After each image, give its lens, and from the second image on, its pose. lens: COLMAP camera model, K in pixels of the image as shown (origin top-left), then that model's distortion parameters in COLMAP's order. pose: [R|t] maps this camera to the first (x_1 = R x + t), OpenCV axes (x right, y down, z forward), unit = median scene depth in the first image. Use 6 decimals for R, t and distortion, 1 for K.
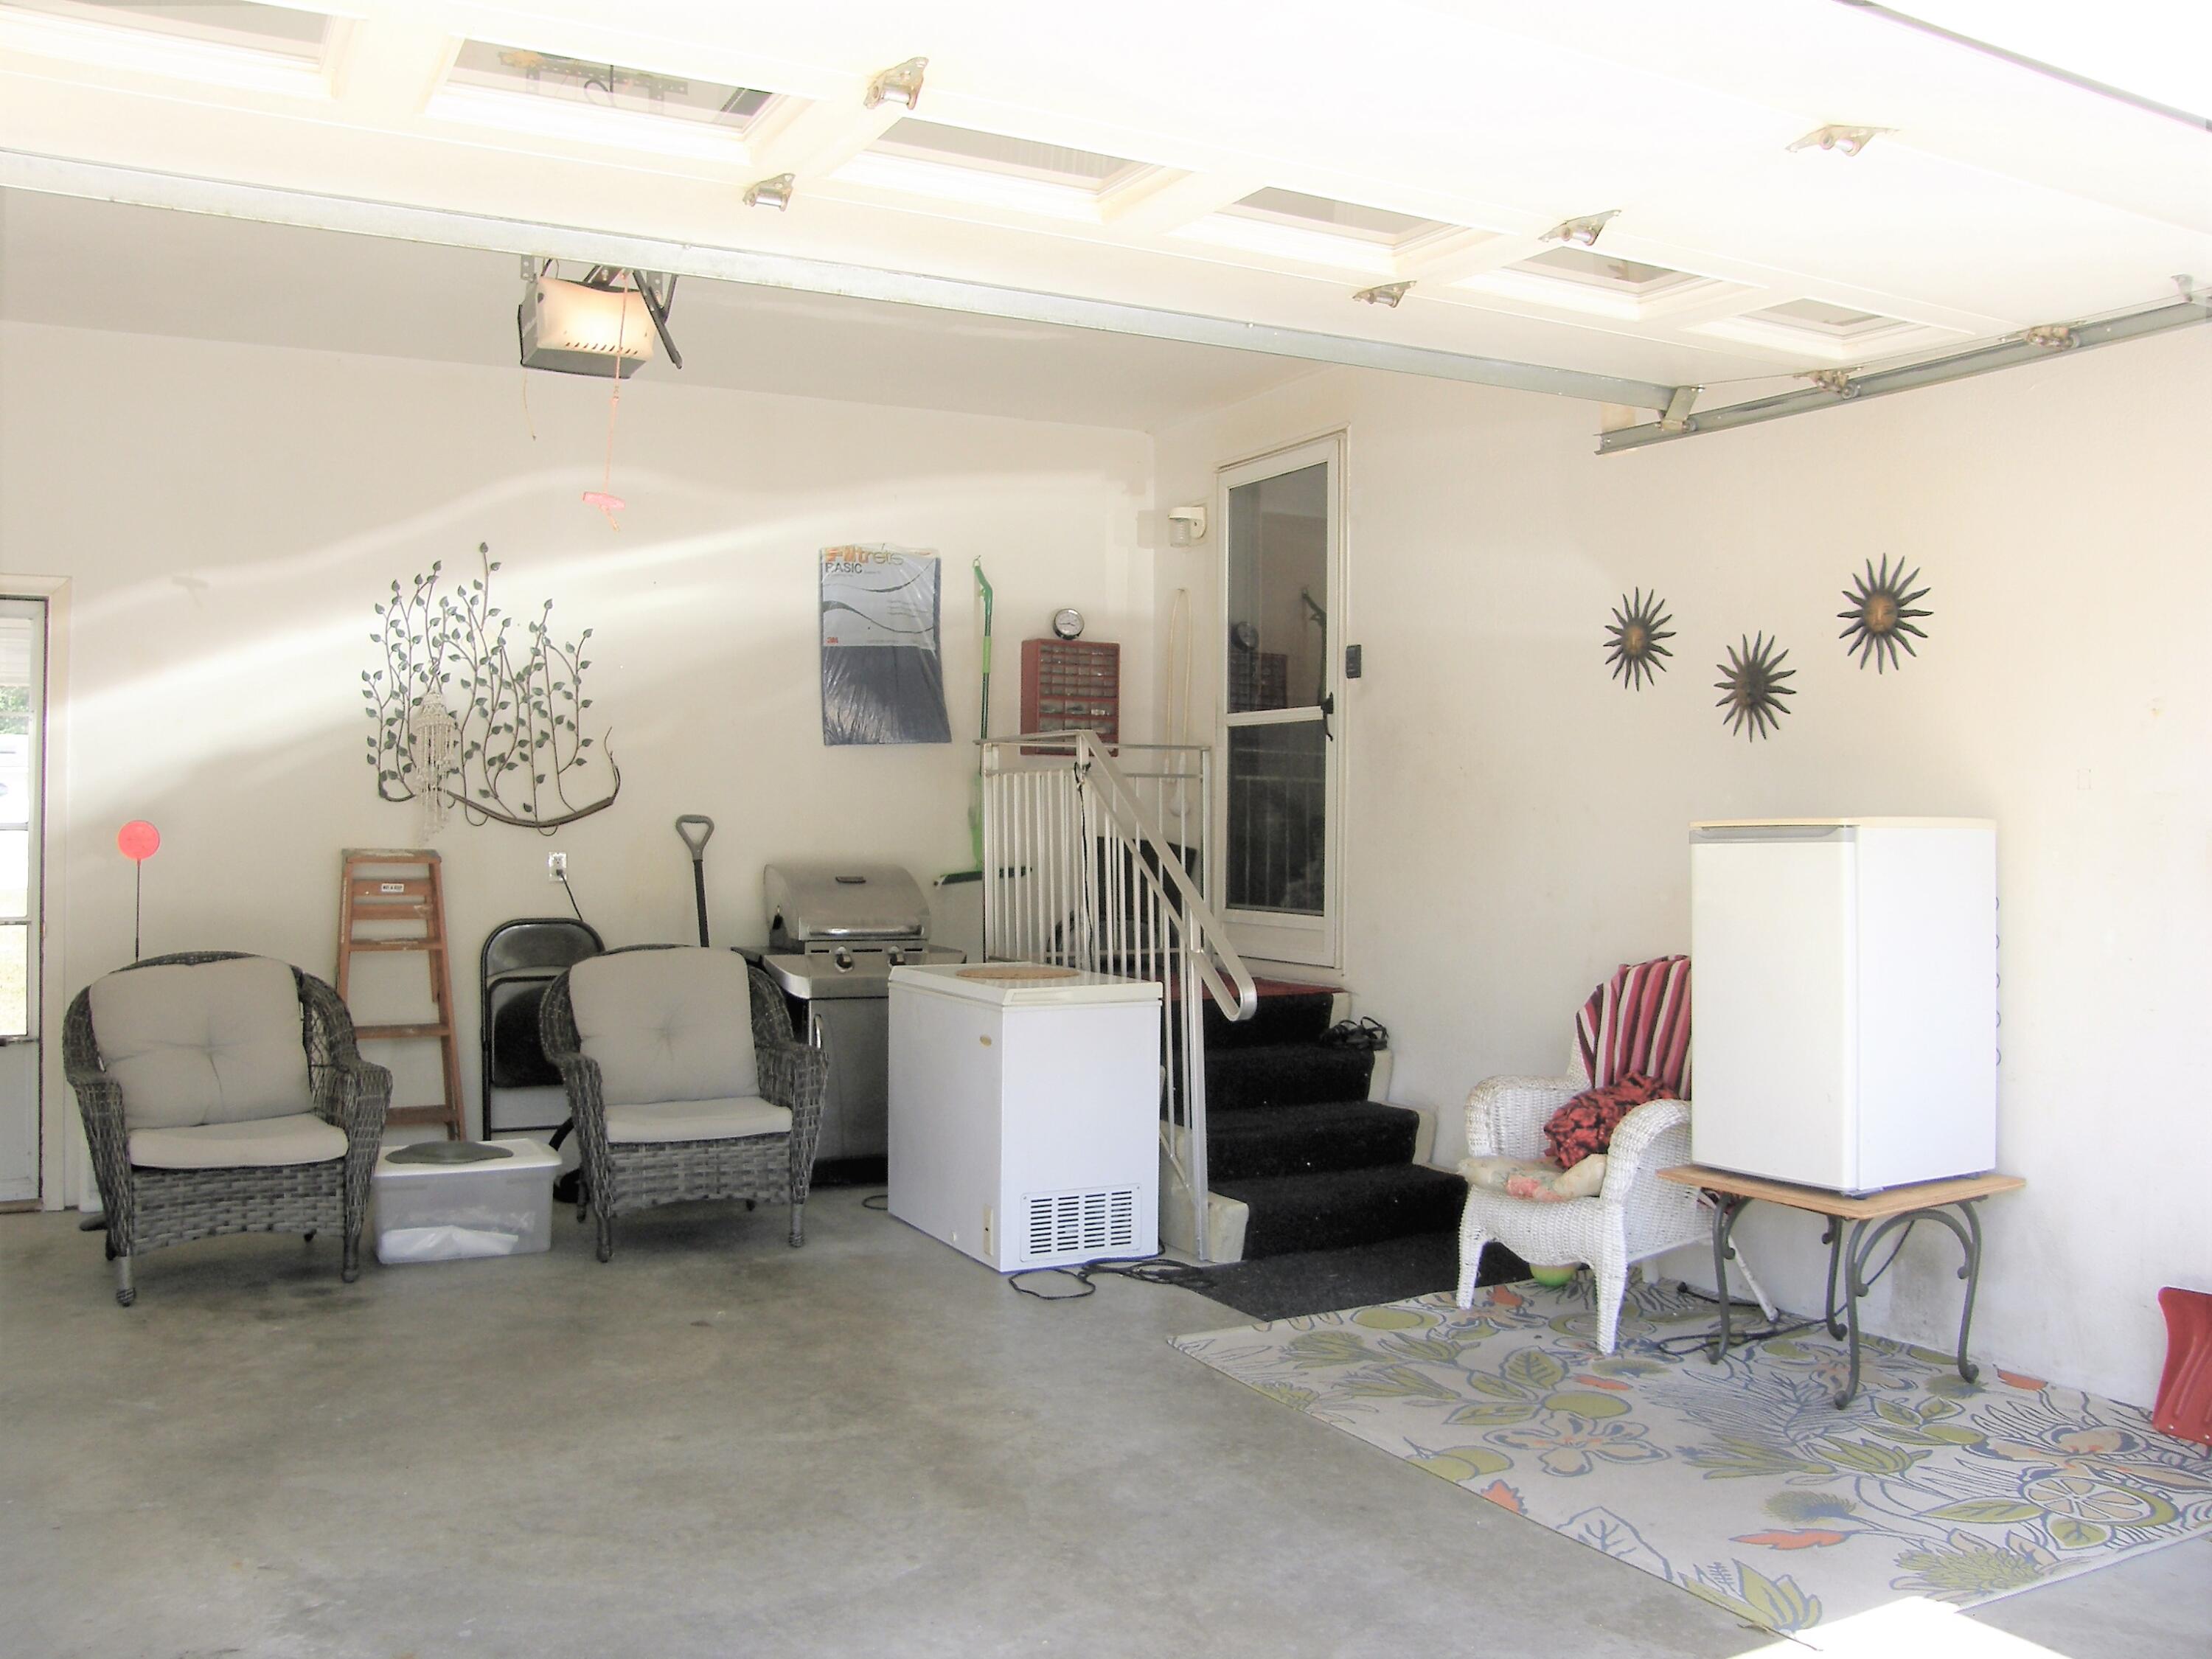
lens RADIAL K [[1907.6, 0, 1119.3], [0, 1907.6, 823.2], [0, 0, 1]] dist [-0.163170, 0.141014]
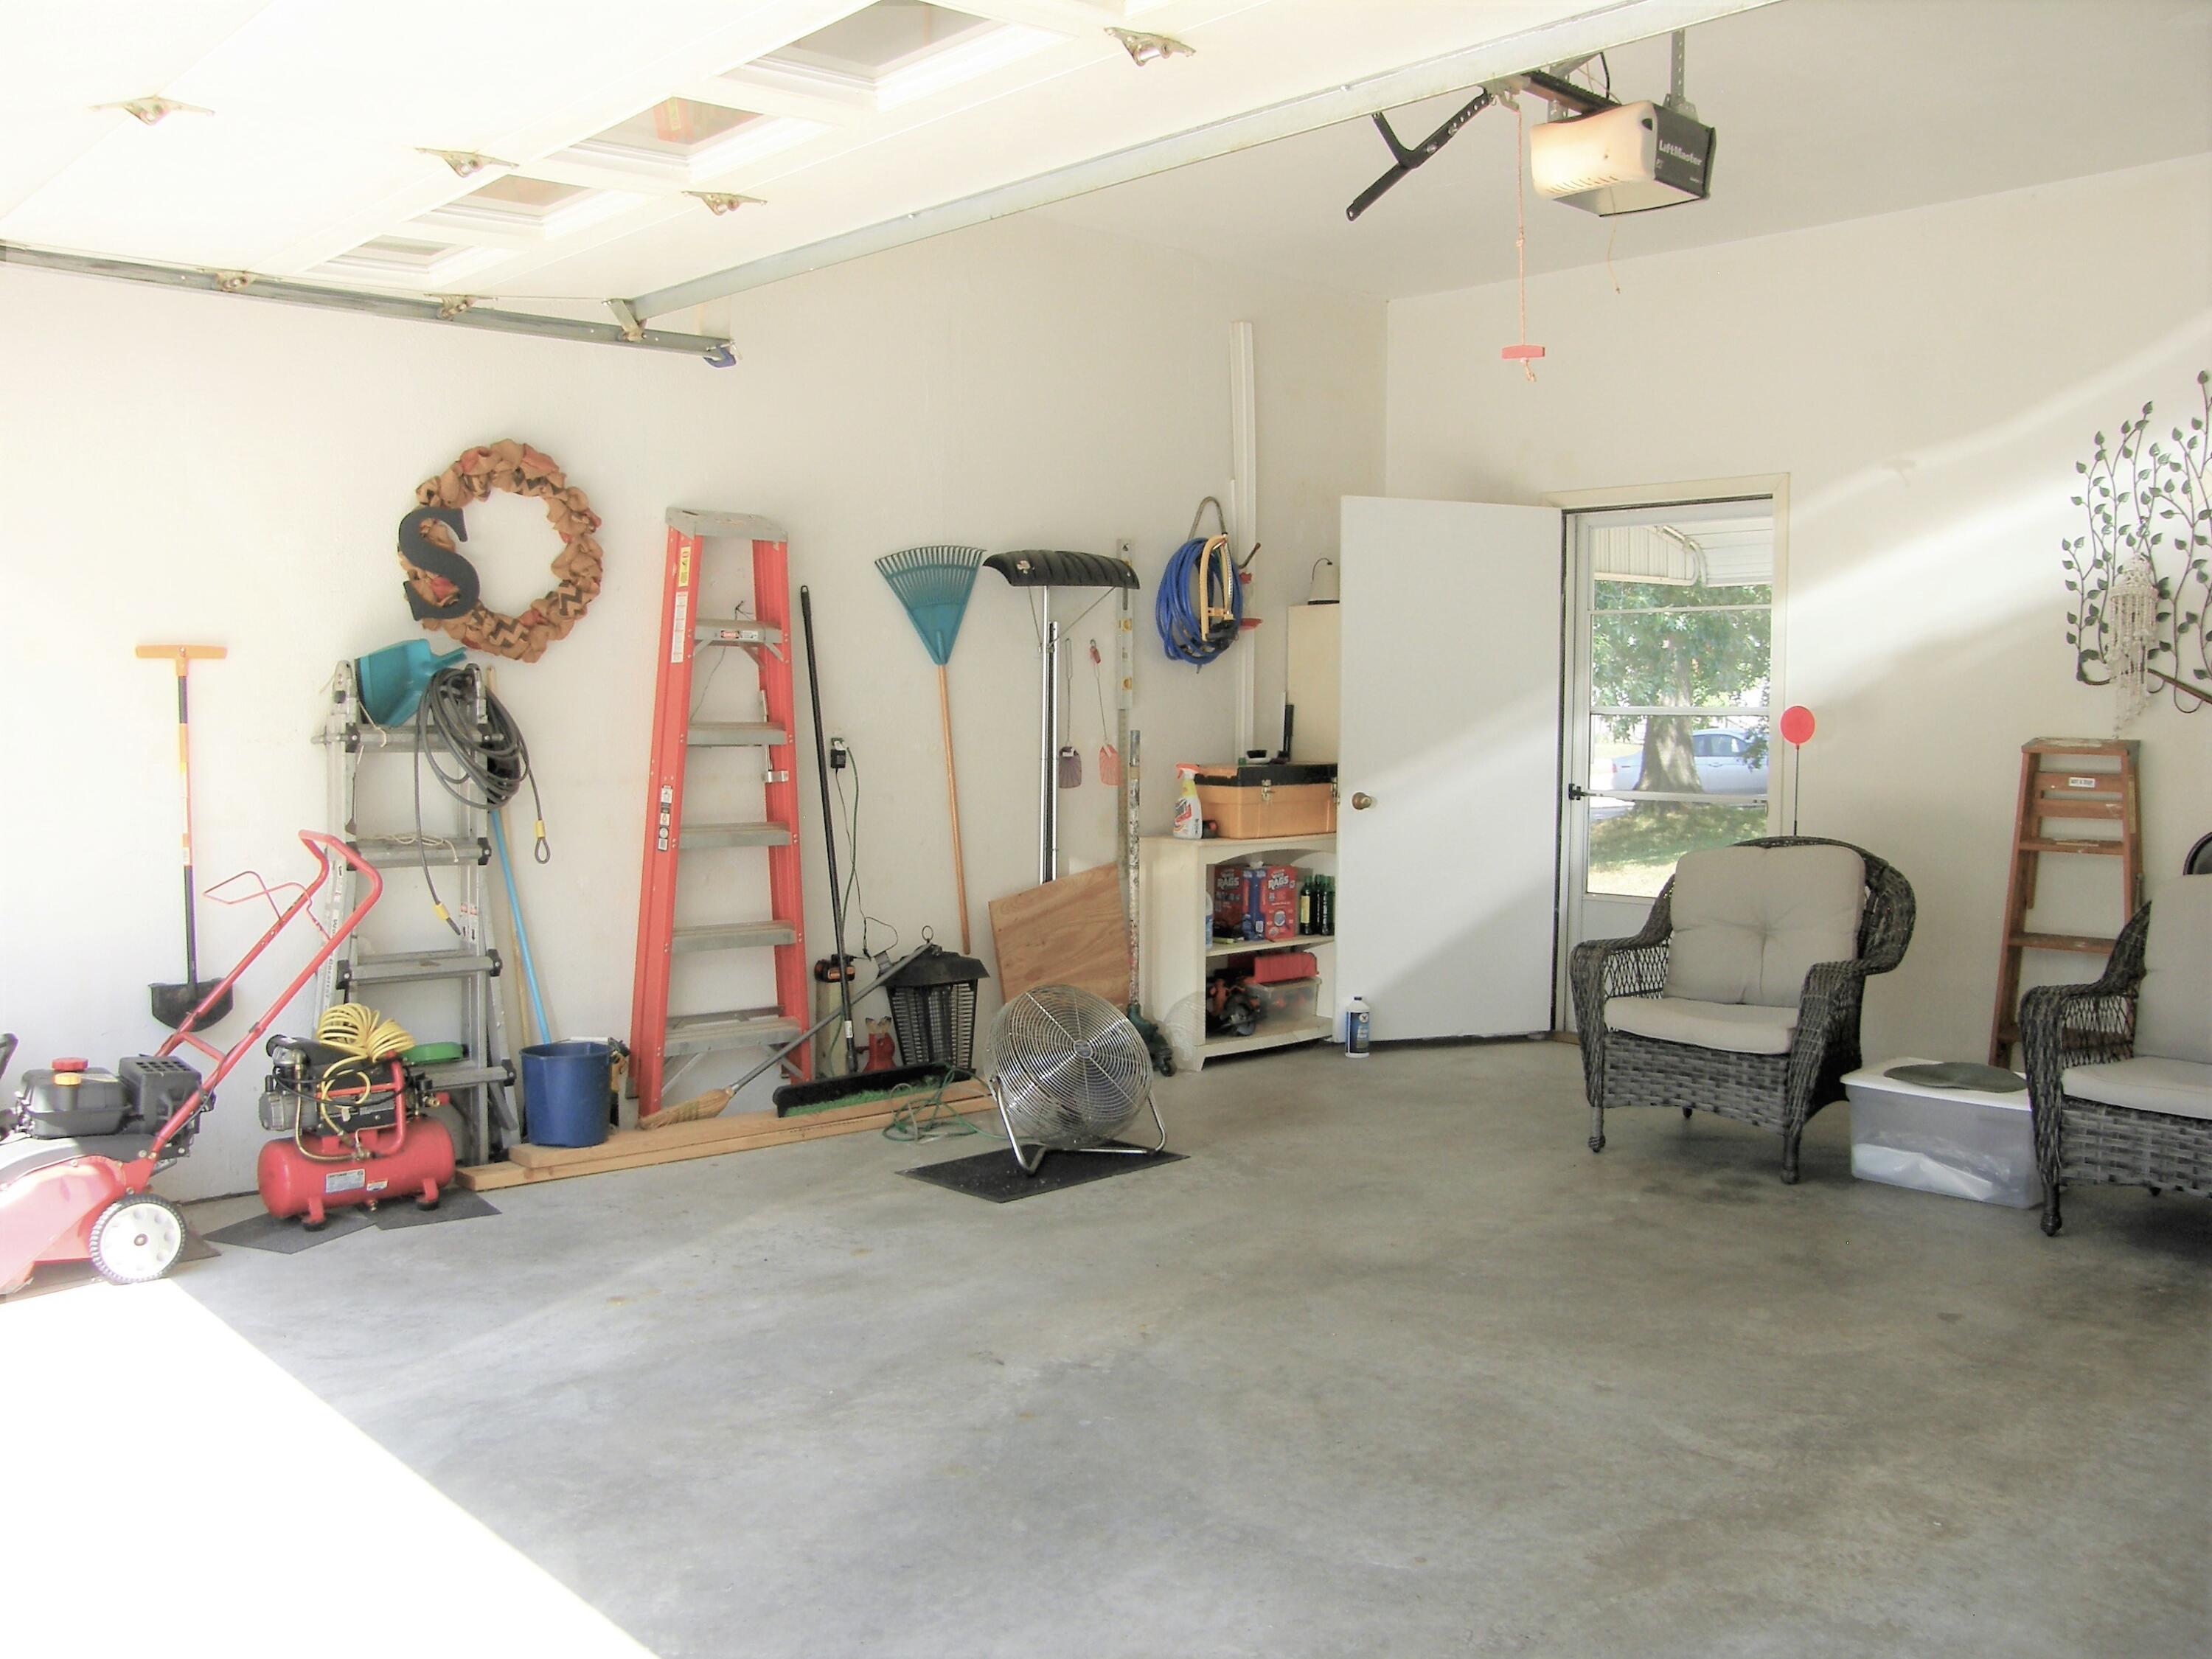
lens RADIAL K [[1907.6, 0, 1116.9], [0, 1907.6, 809.9], [0, 0, 1]] dist [-0.163170, 0.141014]
pose [[0.249656, 0.050830, -0.967000, 0.400091], [0.001295, 0.998603, 0.052825, 0.001144], [0.968334, -0.014440, 0.249242, 0.392073]]
